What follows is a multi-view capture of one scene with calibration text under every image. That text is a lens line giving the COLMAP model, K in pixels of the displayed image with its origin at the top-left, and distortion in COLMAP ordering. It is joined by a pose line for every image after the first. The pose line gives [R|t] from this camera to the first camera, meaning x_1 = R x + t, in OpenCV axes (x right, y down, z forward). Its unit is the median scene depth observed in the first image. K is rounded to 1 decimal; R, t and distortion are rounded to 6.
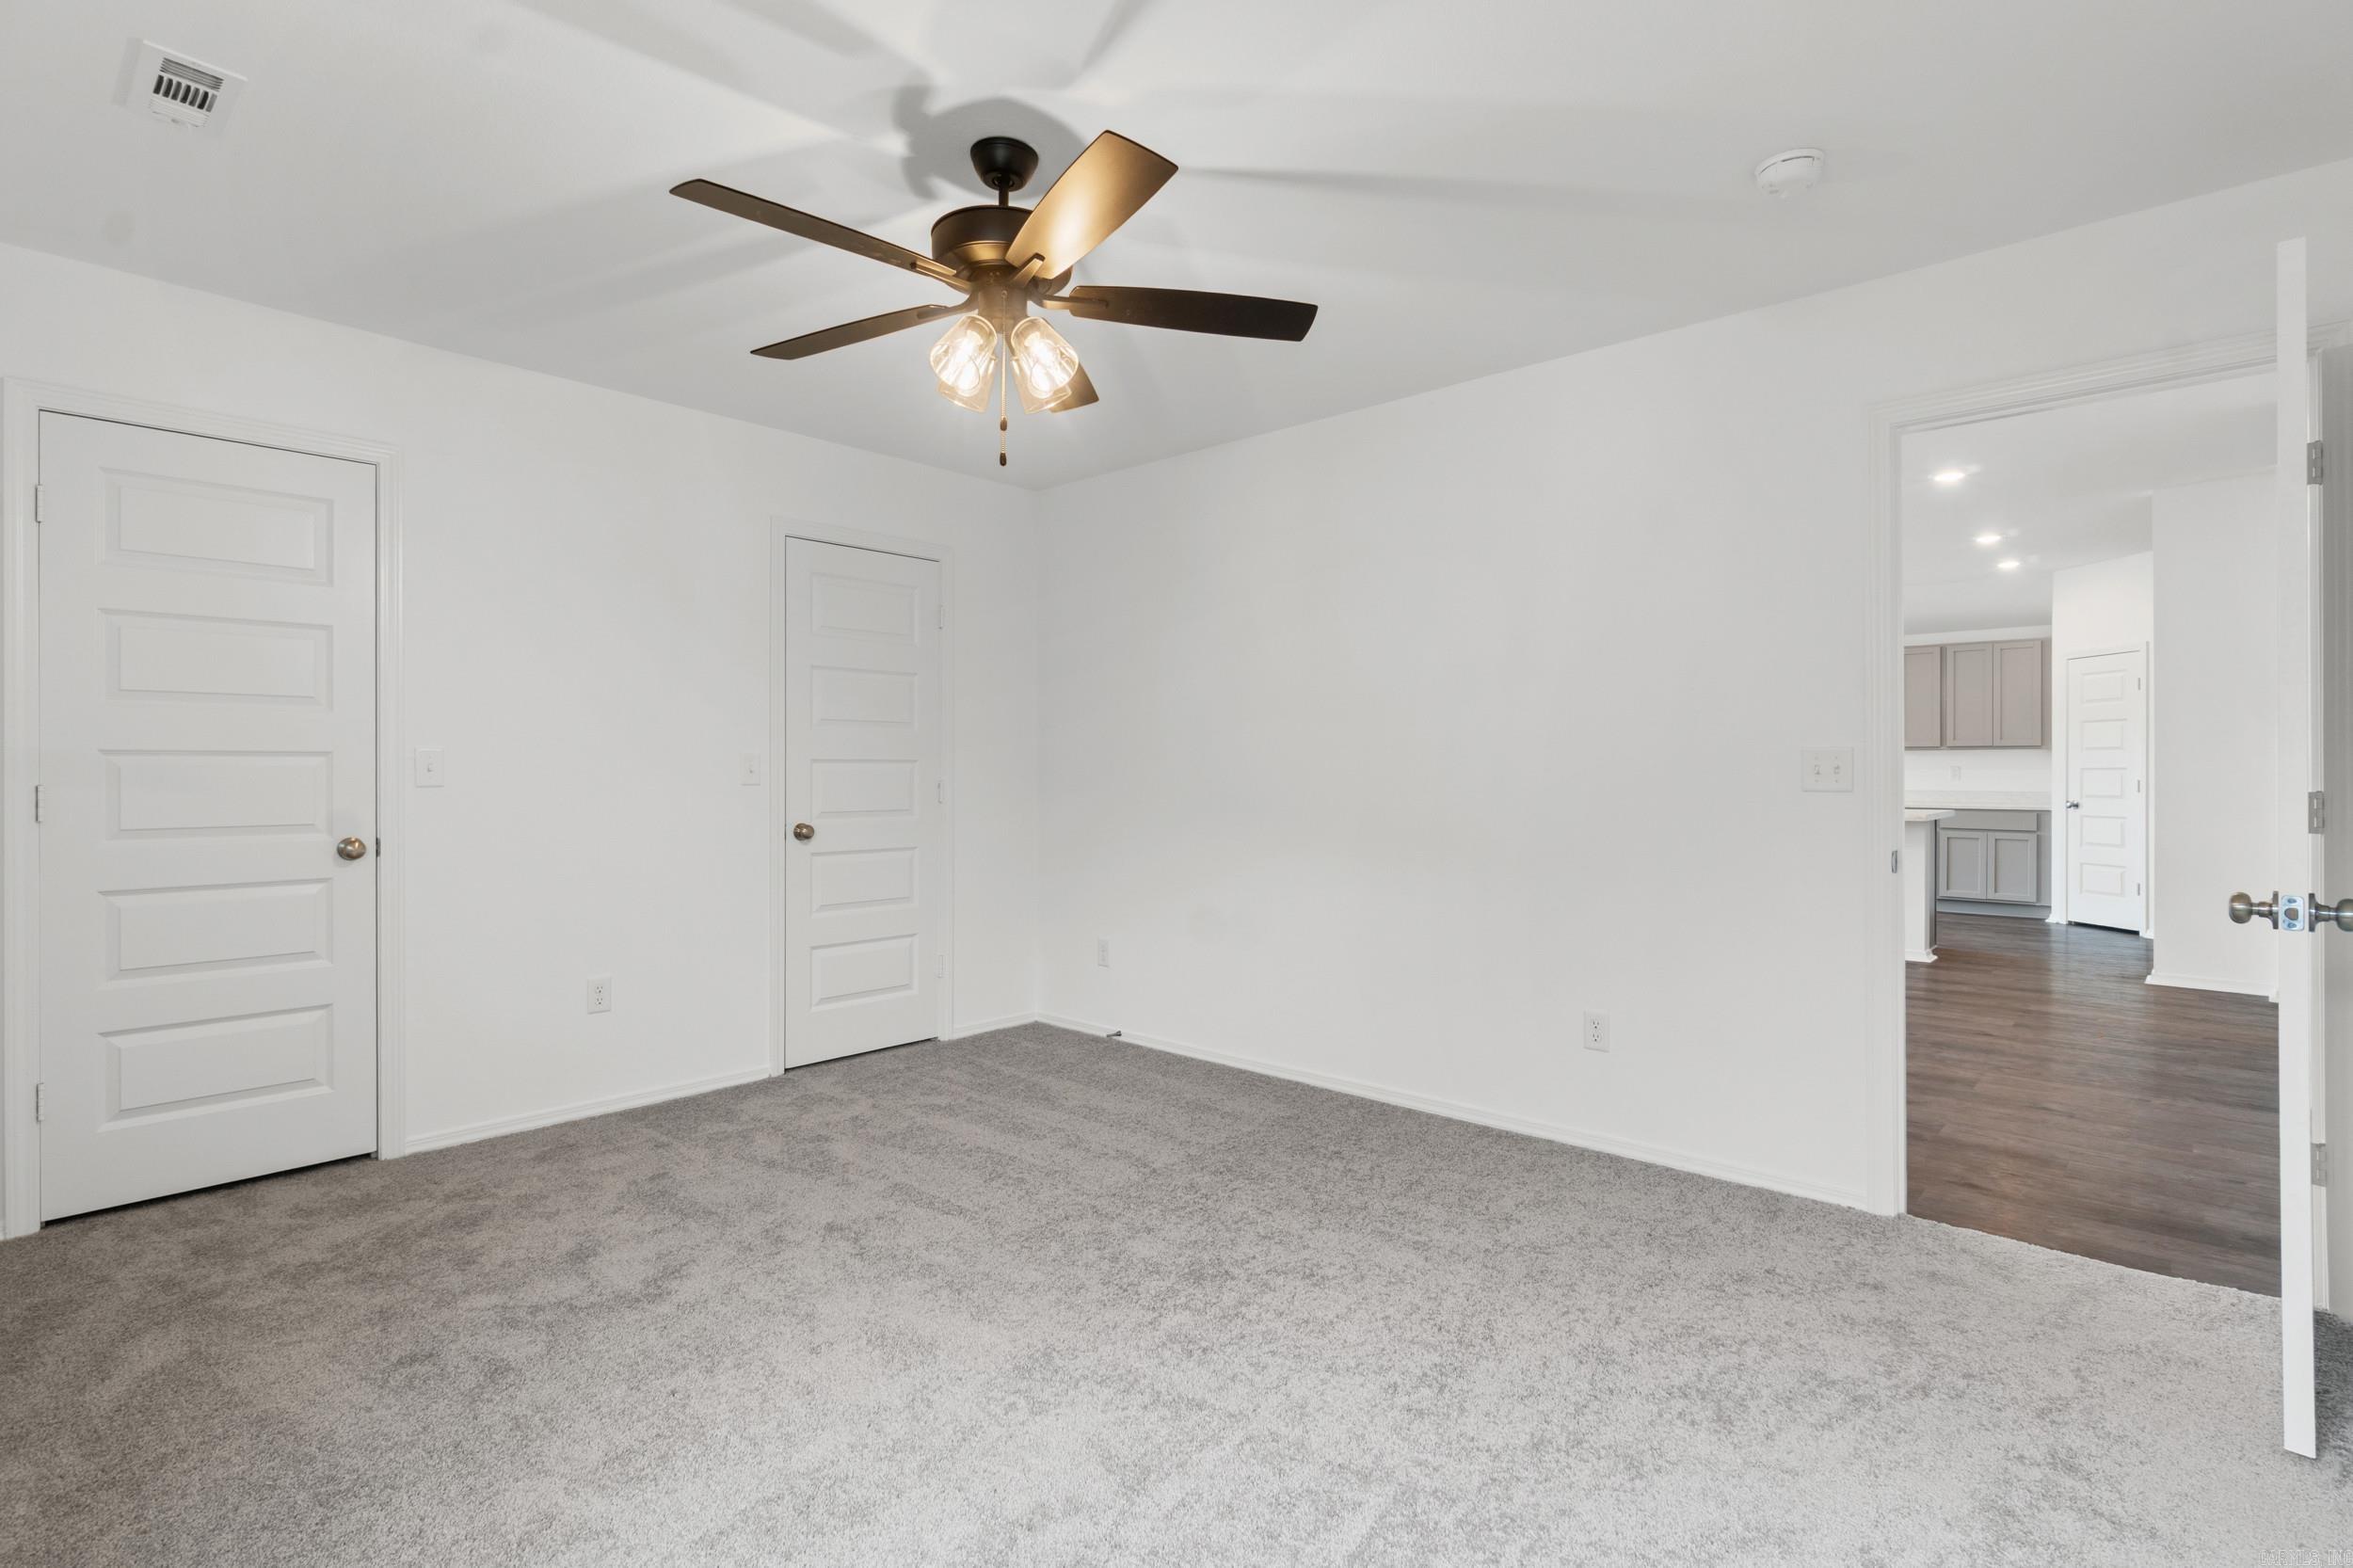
lens RADIAL K [[1107.0, 0, 1160.8], [0, 1107.0, 777.7], [0, 0, 1]] dist [0.002068, 0.000494]
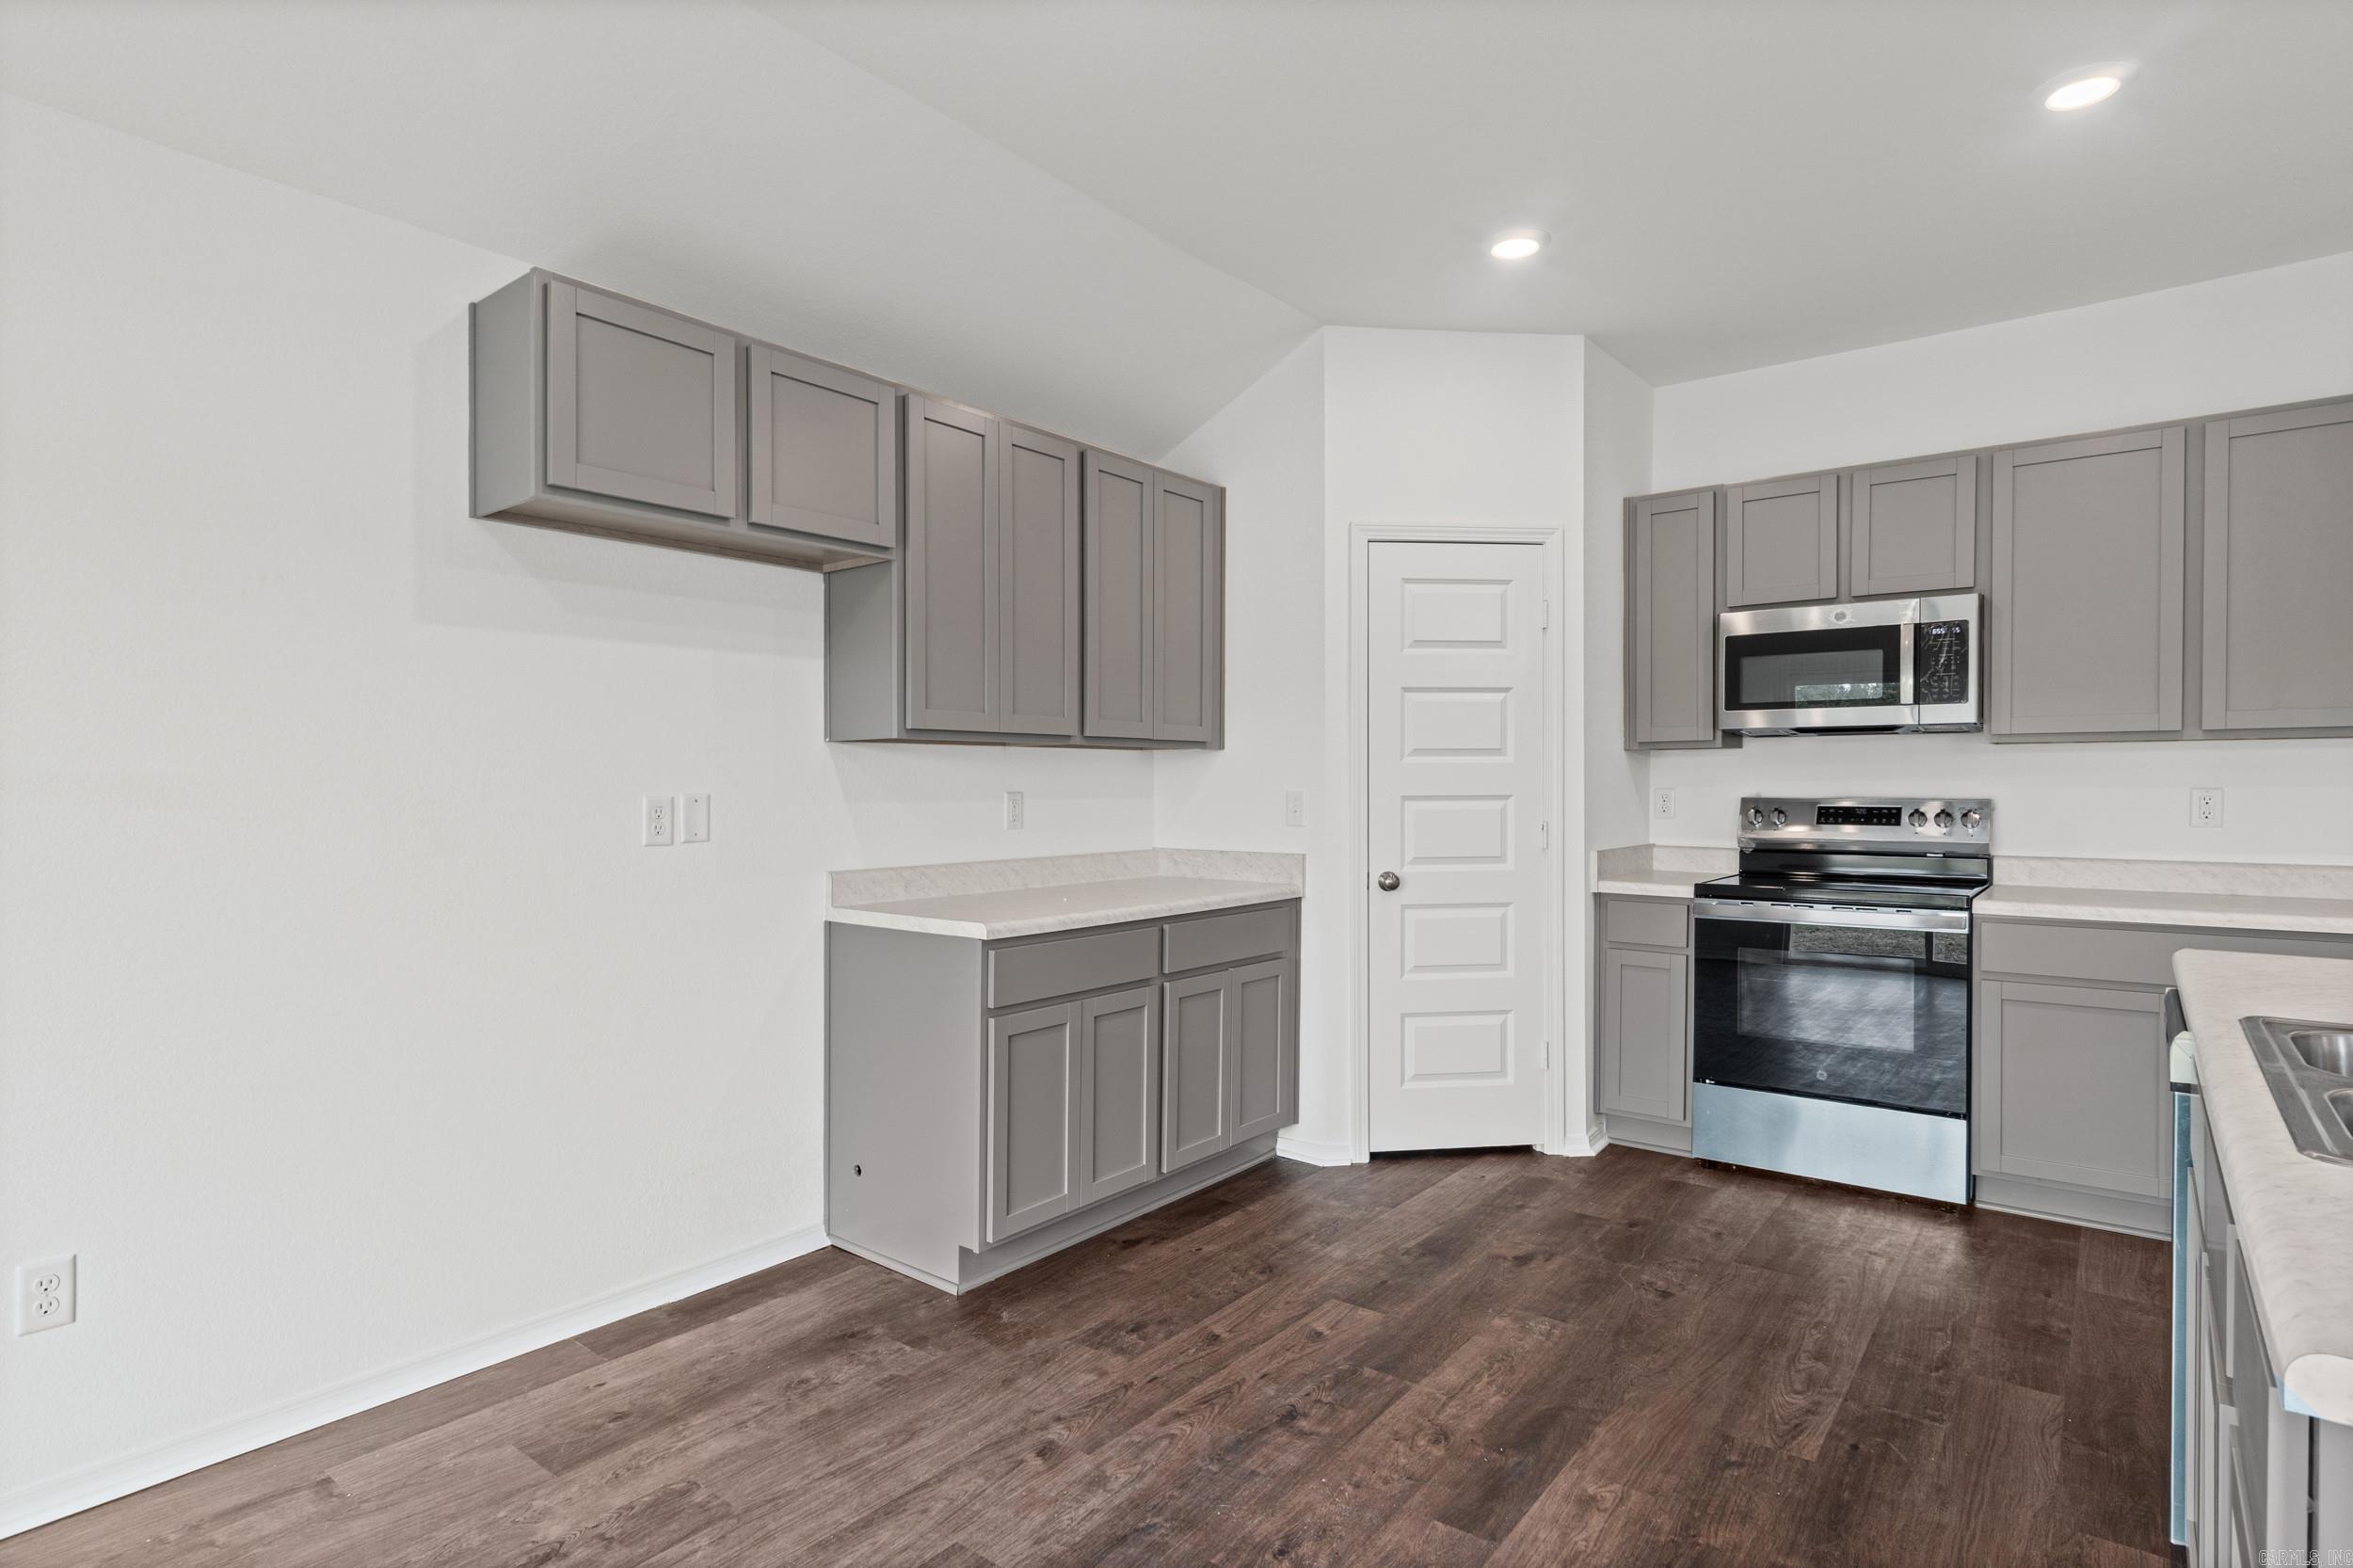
lens RADIAL K [[1232.7, 0, 1165.8], [0, 1232.7, 784.8], [0, 0, 1]] dist [-0.004323, -0.000803]
pose [[-0.079549, -0.003022, 0.996826, 0.354698], [0.009691, 0.999946, 0.003805, -0.015620], [-0.996784, 0.009963, -0.079516, 1.126175]]
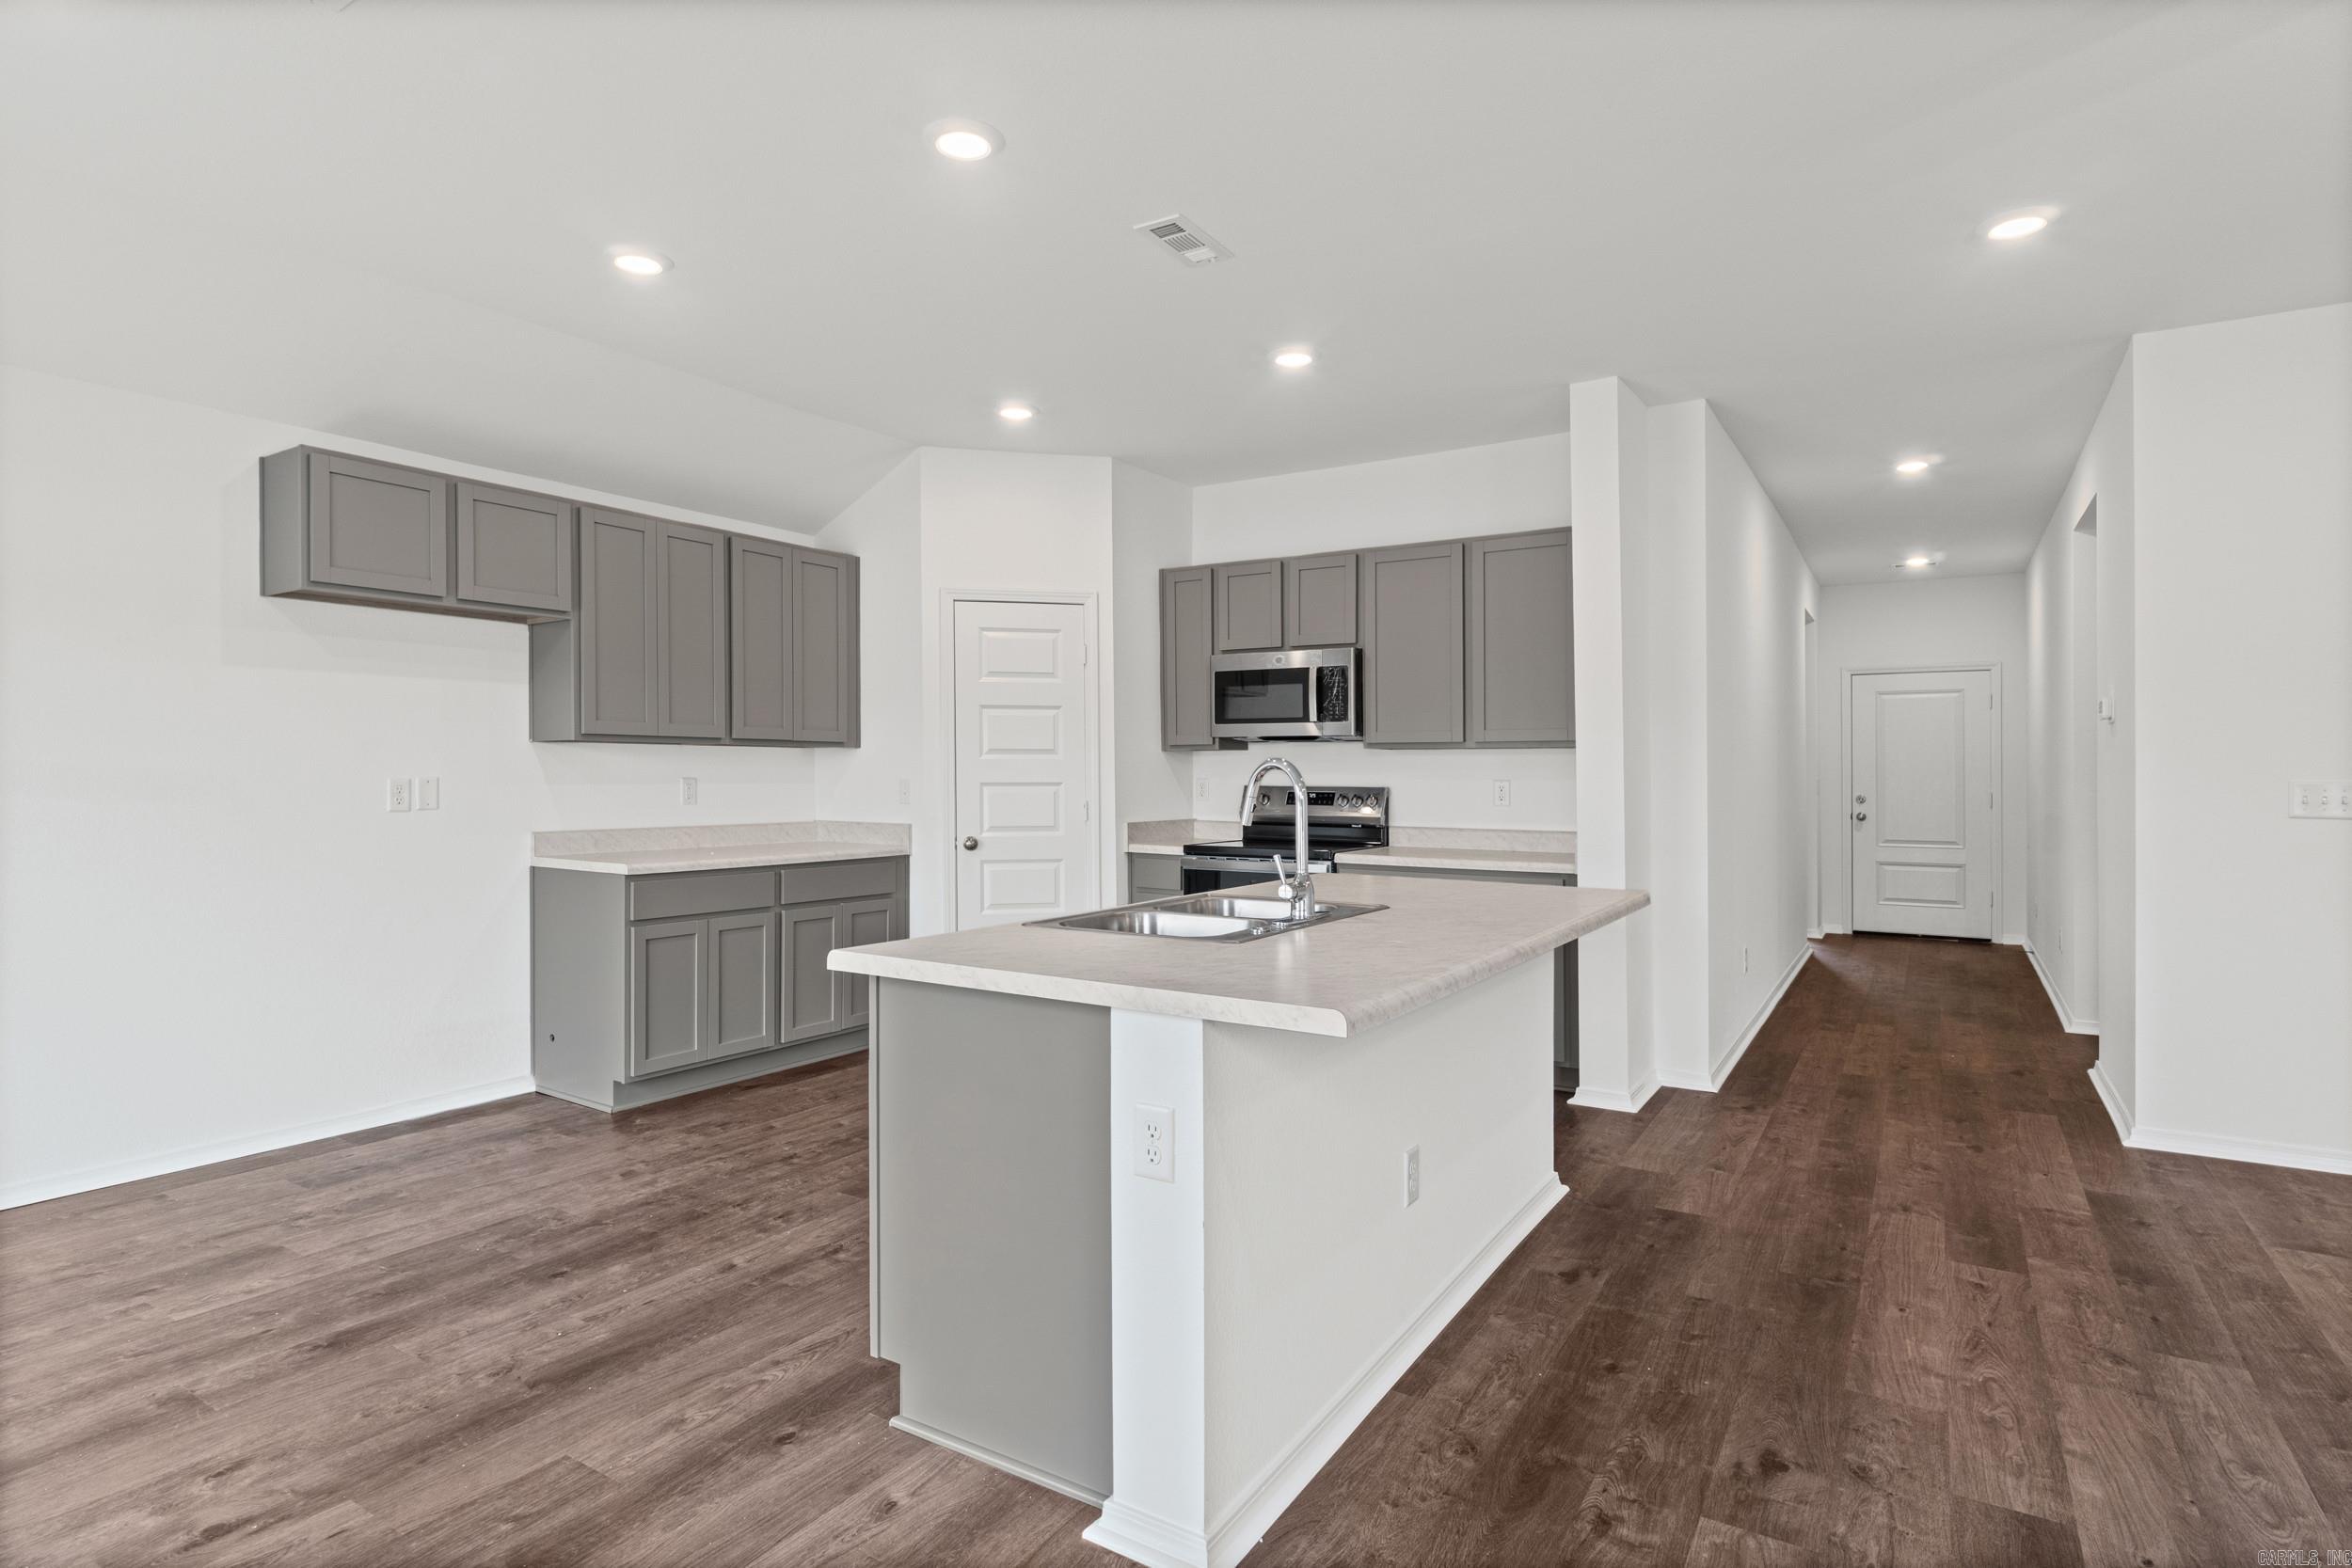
lens RADIAL K [[1213.8, 0, 1149.7], [0, 1213.8, 783.5], [0, 0, 1]] dist [-0.001895, 0.000158]
pose [[-0.172845, -0.011004, 0.984888, 0.156526], [0.002714, 0.999928, 0.011648, -0.015494], [-0.984945, 0.004686, -0.172802, 1.019088]]
